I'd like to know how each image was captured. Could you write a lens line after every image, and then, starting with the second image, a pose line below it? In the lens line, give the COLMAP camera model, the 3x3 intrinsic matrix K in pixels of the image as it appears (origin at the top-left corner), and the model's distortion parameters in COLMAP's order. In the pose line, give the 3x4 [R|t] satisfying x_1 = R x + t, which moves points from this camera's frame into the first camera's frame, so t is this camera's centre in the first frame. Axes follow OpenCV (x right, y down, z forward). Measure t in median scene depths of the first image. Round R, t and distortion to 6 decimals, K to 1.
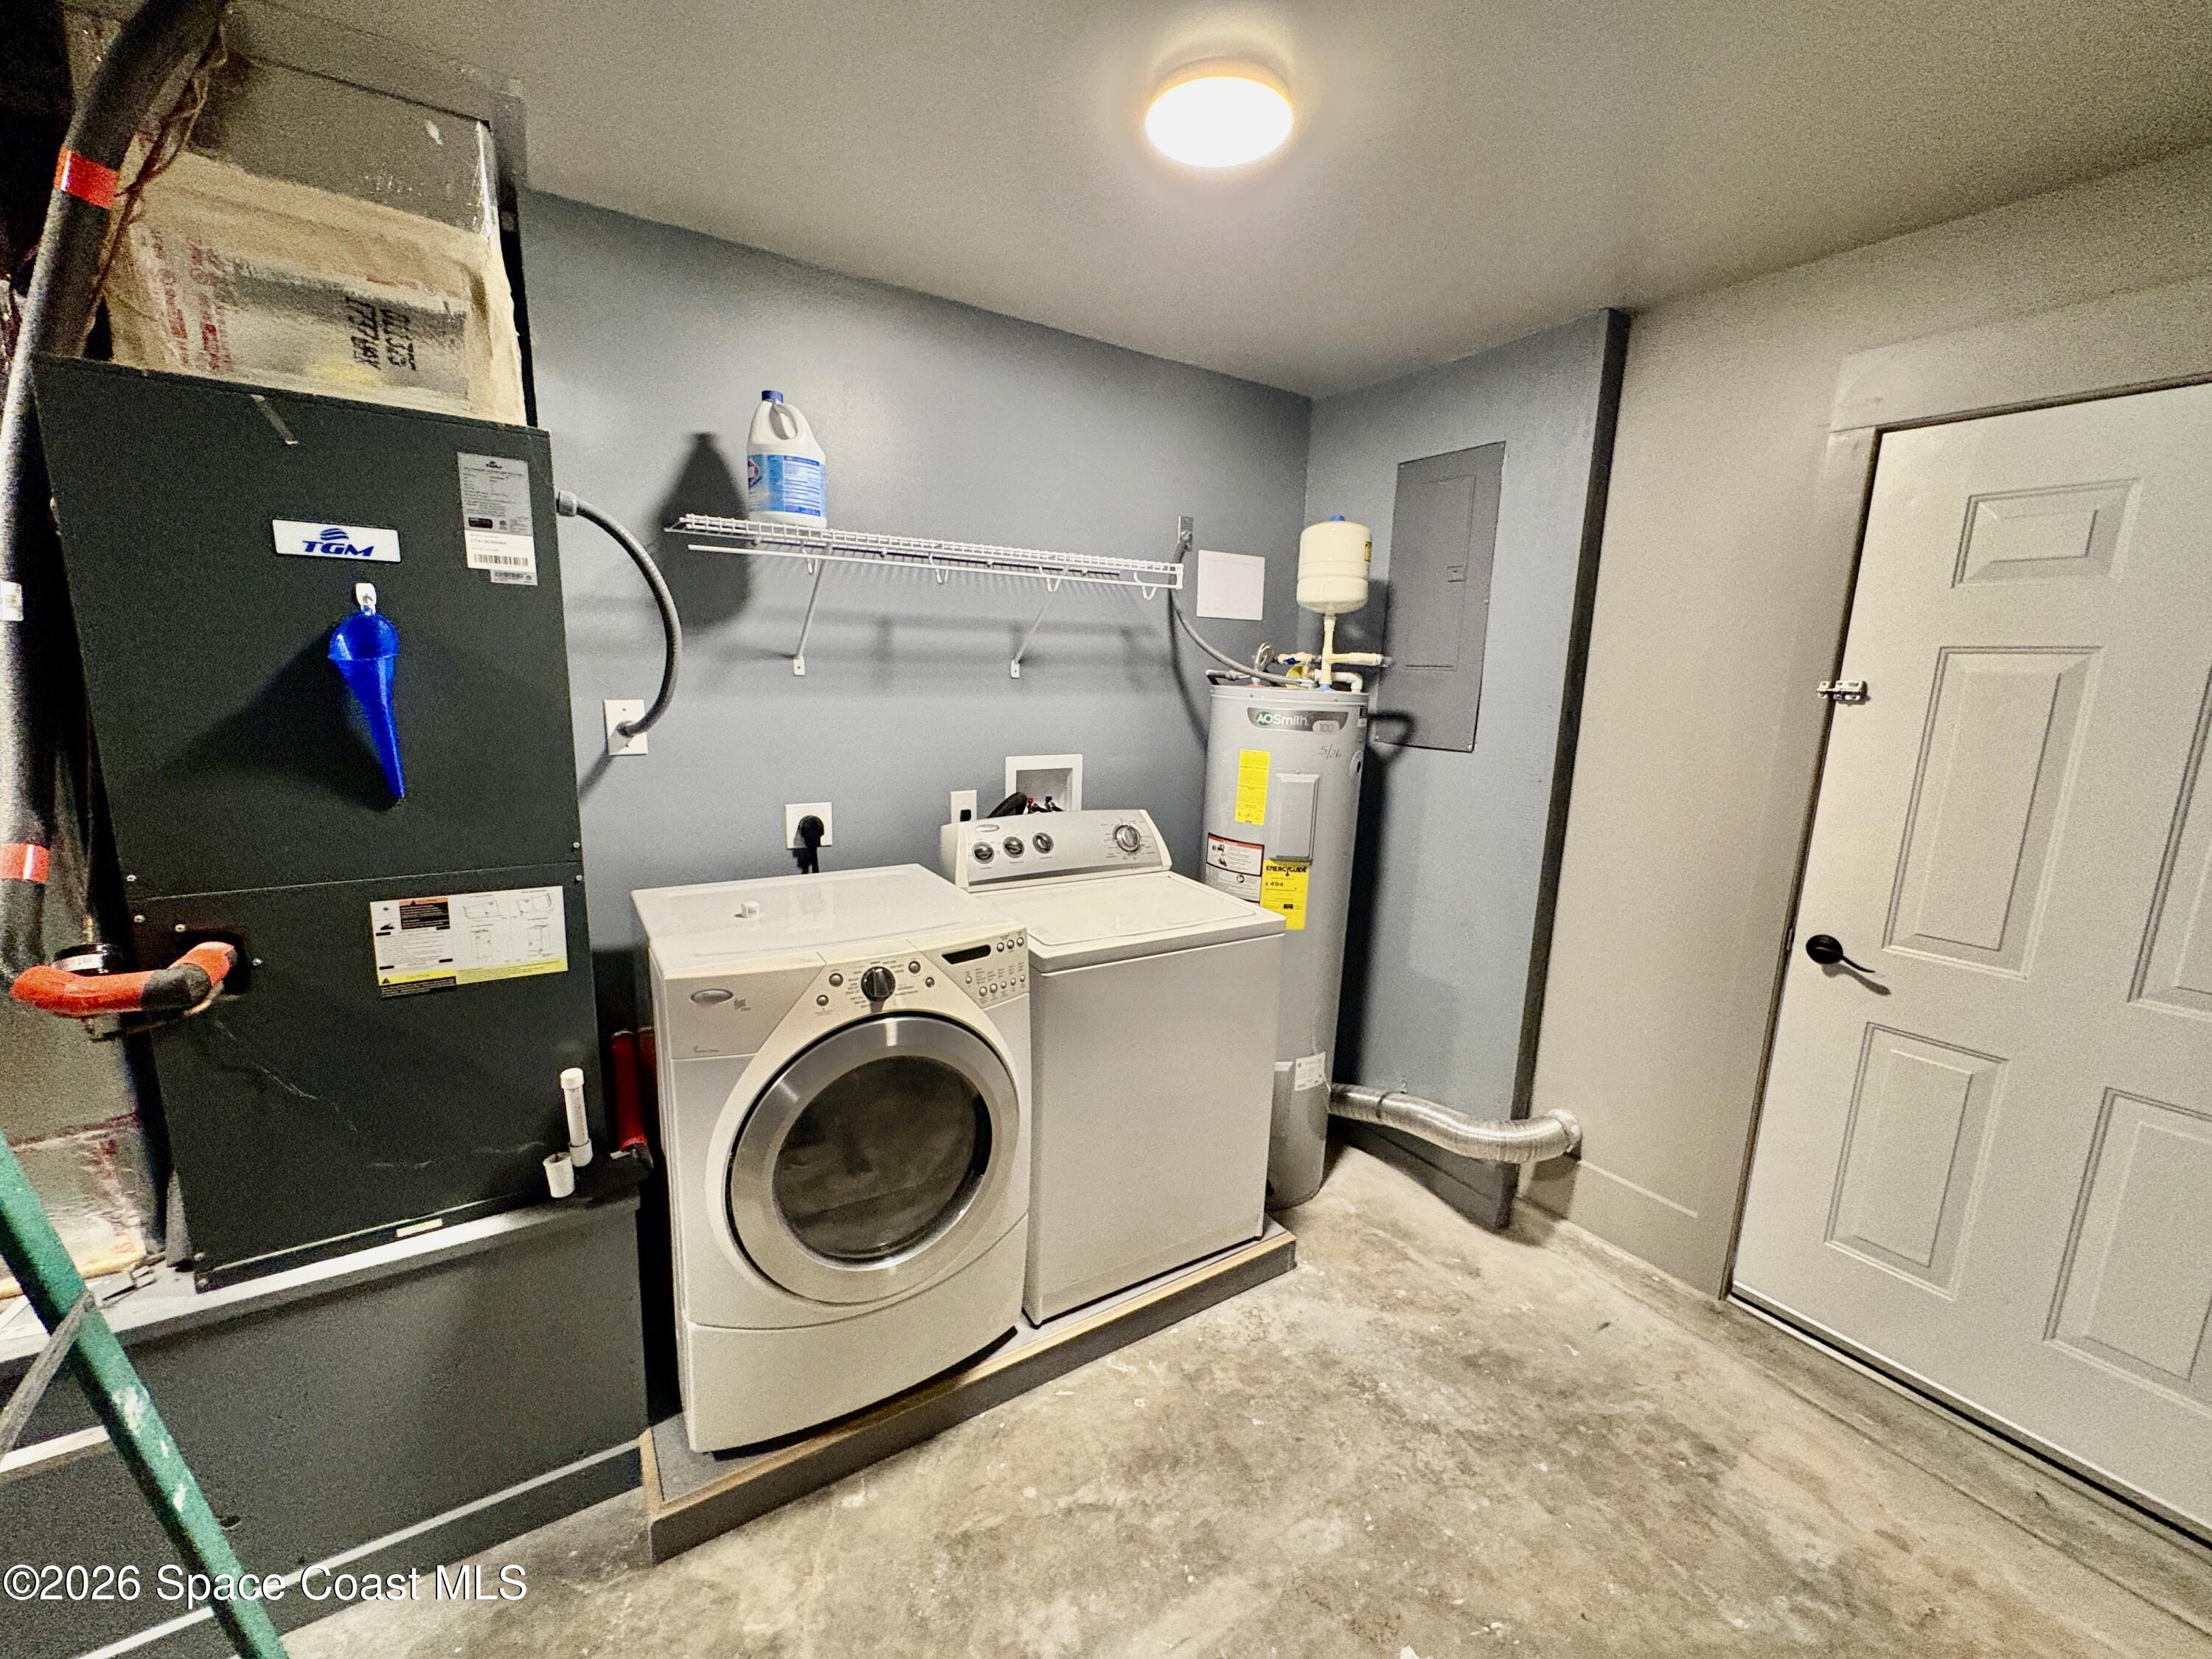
lens RADIAL K [[881.3, 0, 1106.0], [0, 881.3, 829.5], [0, 0, 1]] dist [-0.001117, 0.000303]
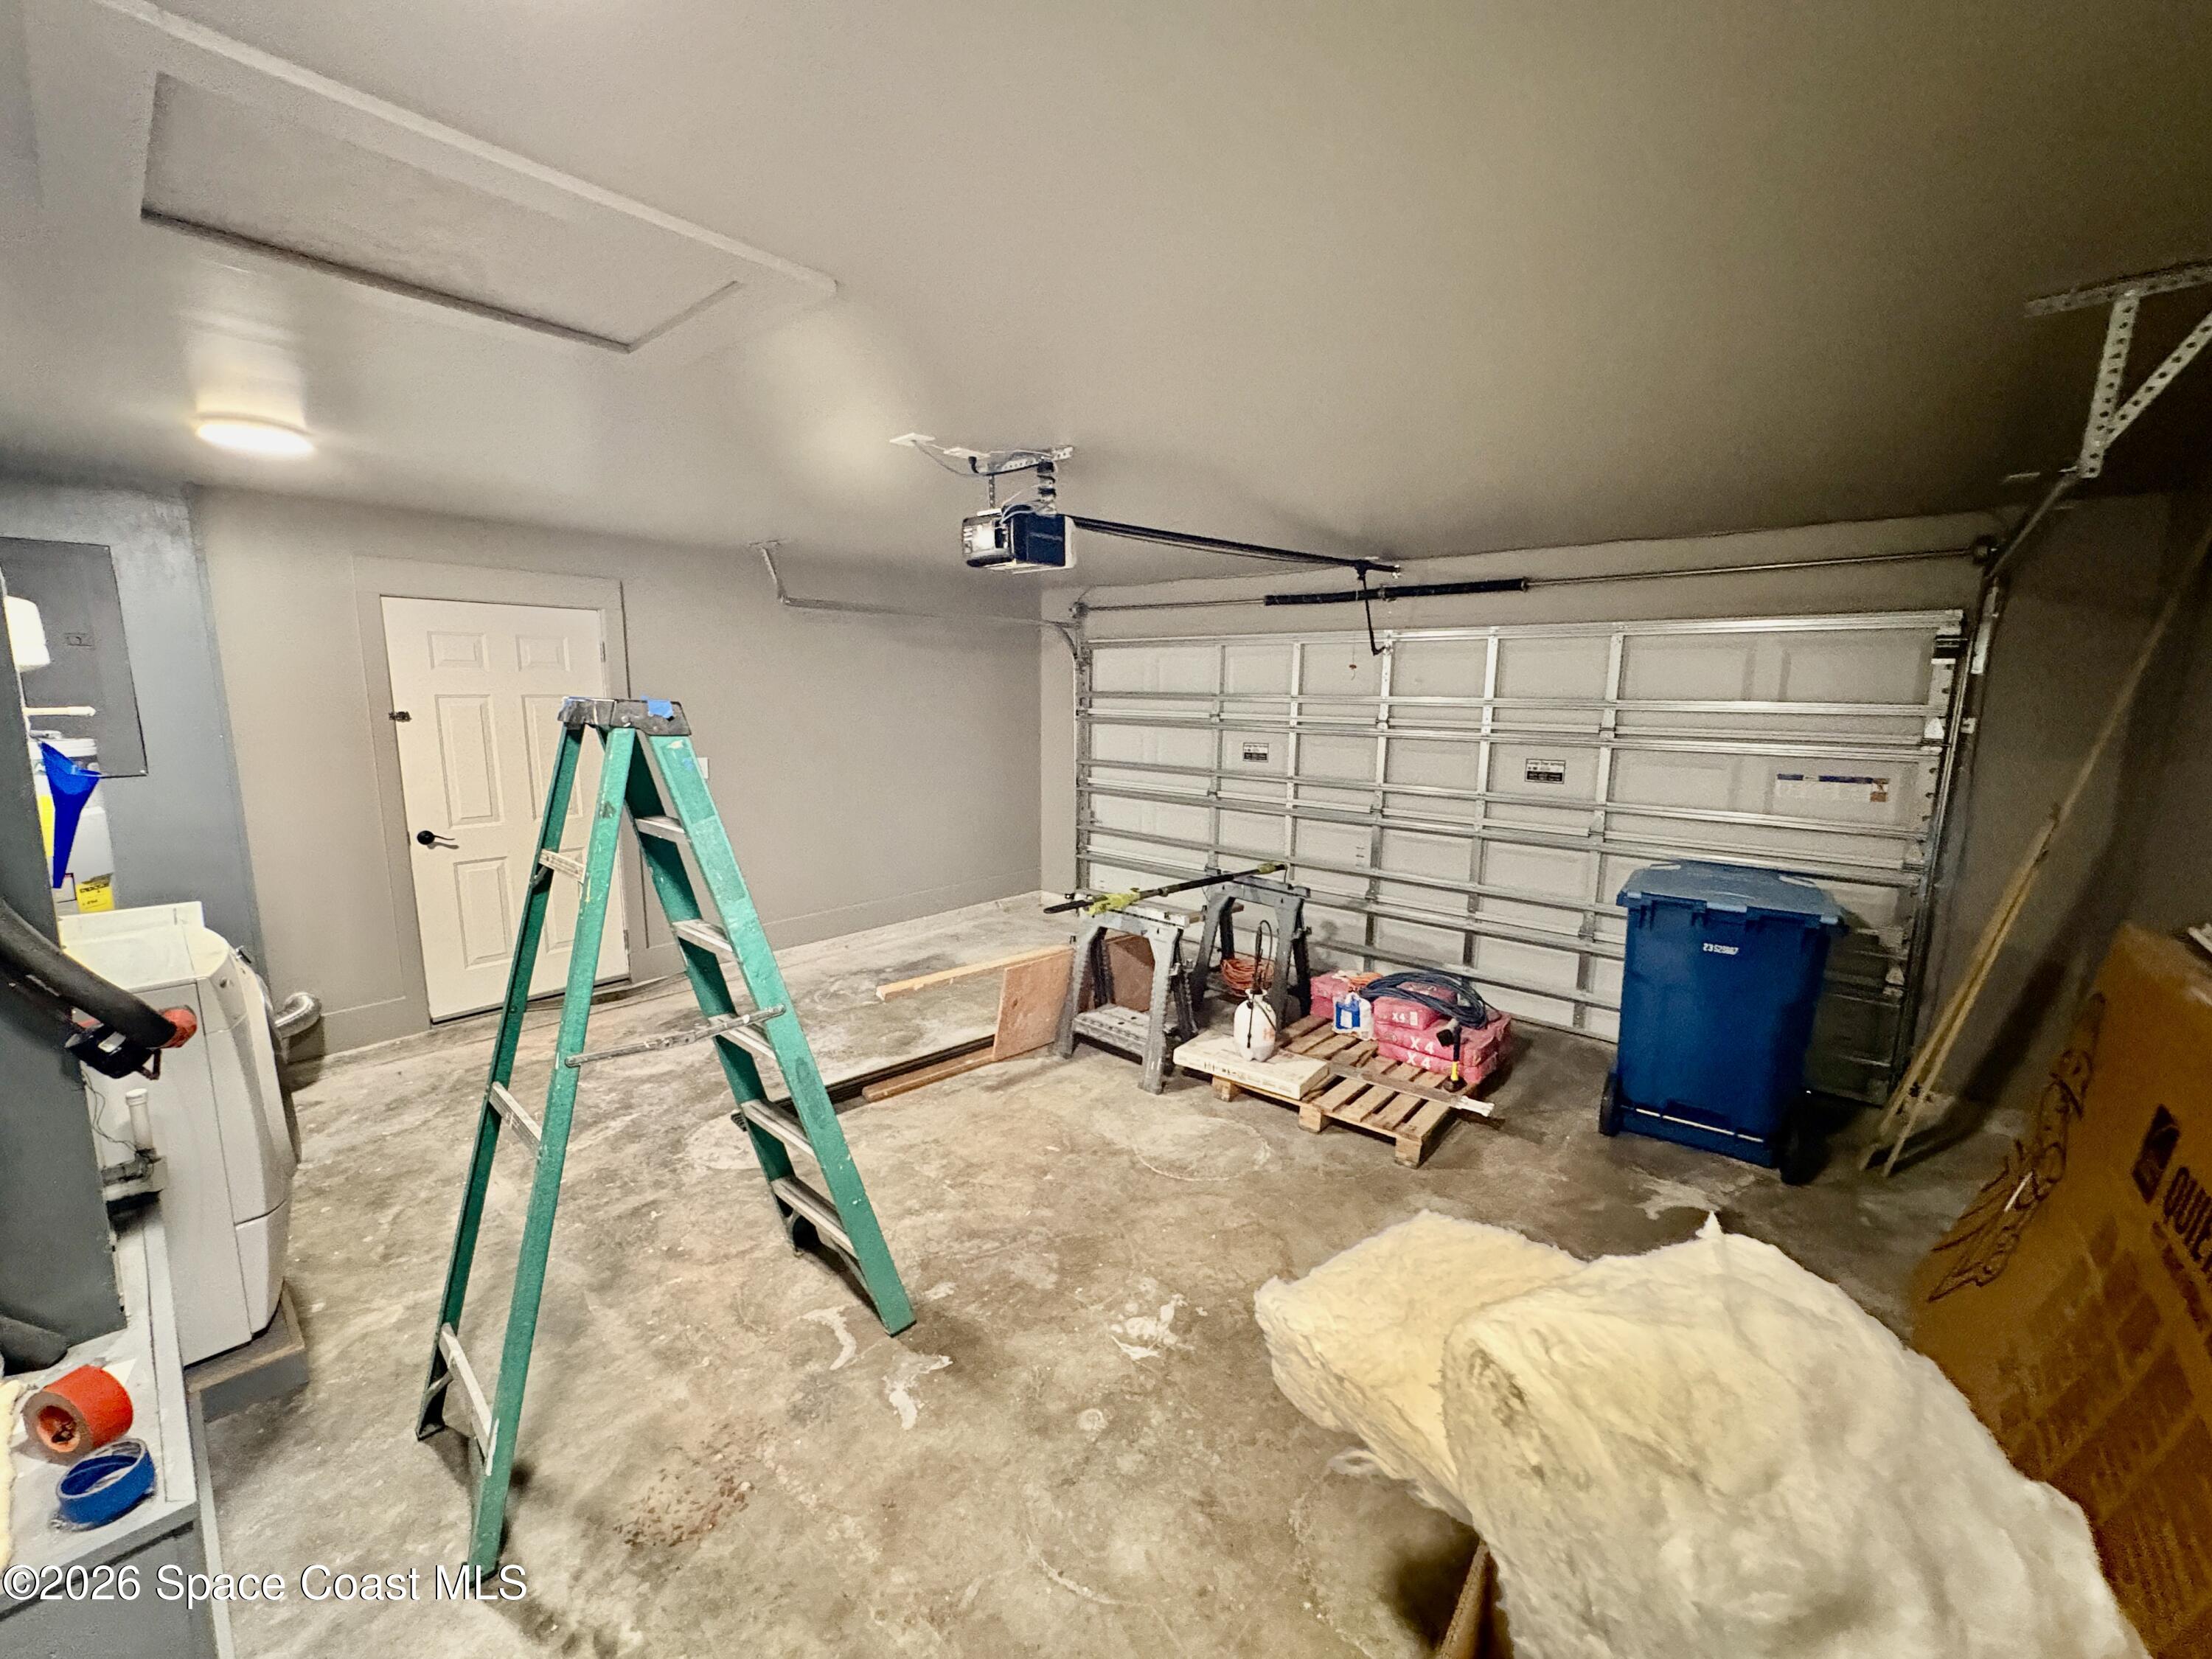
lens RADIAL K [[881.3, 0, 1106.0], [0, 881.3, 829.5], [0, 0, 1]] dist [-0.001117, 0.000303]
pose [[-0.252121, -0.192853, 0.948284, -1.491224], [0.156311, 0.958956, 0.236582, -0.118479], [-0.954988, 0.207874, -0.211628, -0.102200]]
